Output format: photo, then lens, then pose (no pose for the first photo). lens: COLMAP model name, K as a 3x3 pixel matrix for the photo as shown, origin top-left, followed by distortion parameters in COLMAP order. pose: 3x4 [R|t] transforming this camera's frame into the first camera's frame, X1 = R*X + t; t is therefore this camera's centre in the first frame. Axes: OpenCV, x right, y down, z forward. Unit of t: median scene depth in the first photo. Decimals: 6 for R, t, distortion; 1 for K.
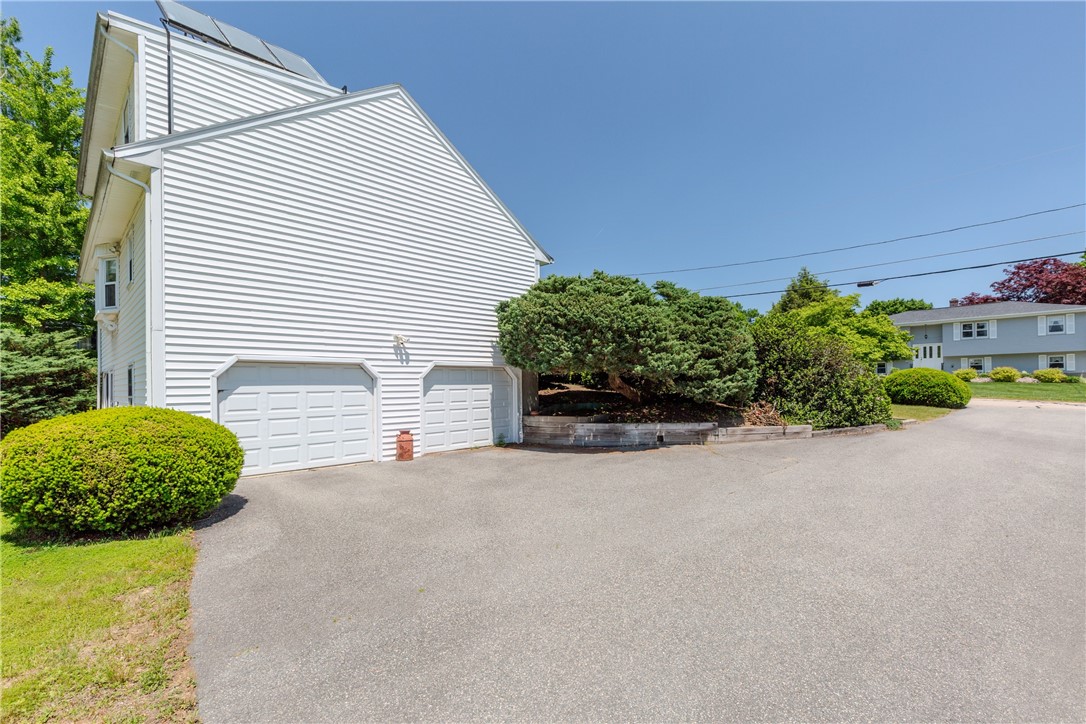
lens RADIAL K [[485.3, 0, 552.1], [0, 485.3, 385.2], [0, 0, 1]] dist [0.002686, -0.000627]
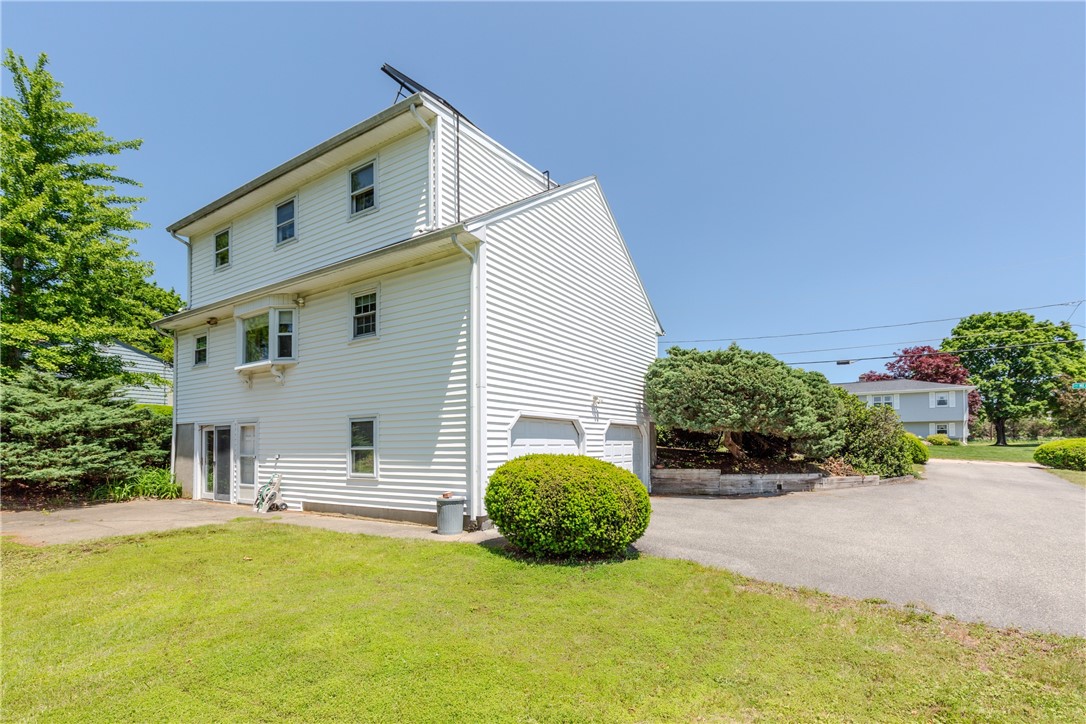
lens RADIAL K [[485.3, 0, 554.3], [0, 485.3, 434.6], [0, 0, 1]] dist [0.002686, -0.000627]
pose [[0.979593, 0.013364, 0.200548, -0.574832], [-0.008901, 0.999693, -0.023136, 0.013161], [-0.200796, 0.020879, 0.979411, -0.077052]]
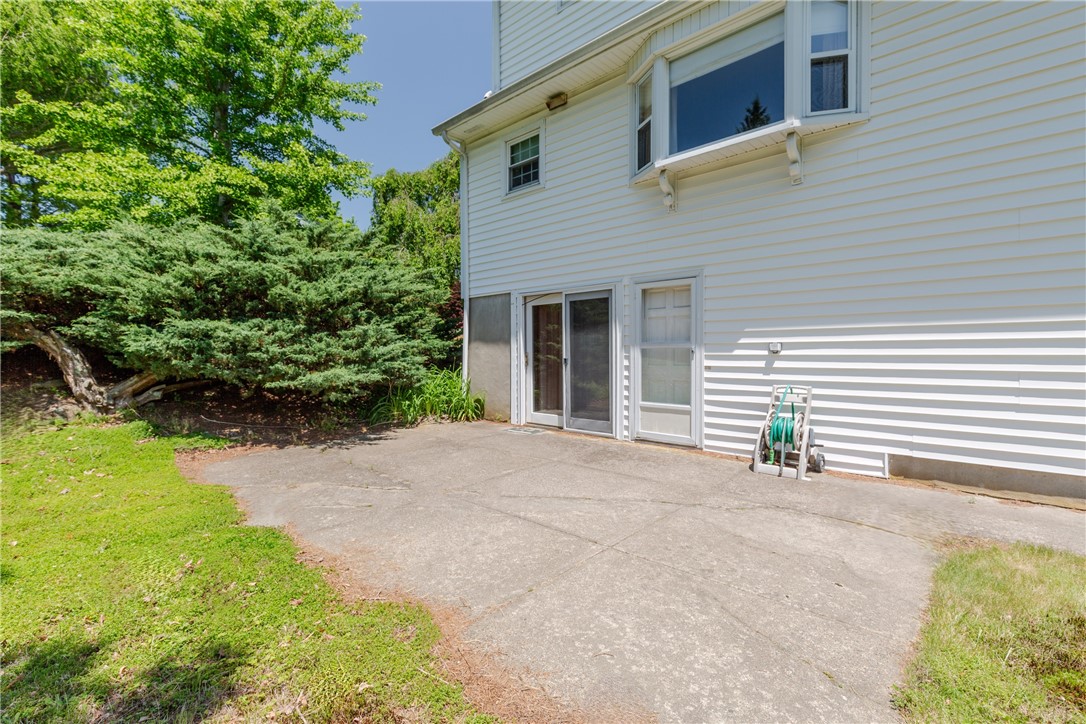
lens RADIAL K [[485.3, 0, 554.3], [0, 485.3, 356.9], [0, 0, 1]] dist [0.002686, -0.000627]
pose [[0.999773, 0.011971, 0.017610, -1.169641], [-0.012283, 0.999767, 0.017736, 0.044973], [-0.017393, -0.017948, 0.999688, 0.596590]]
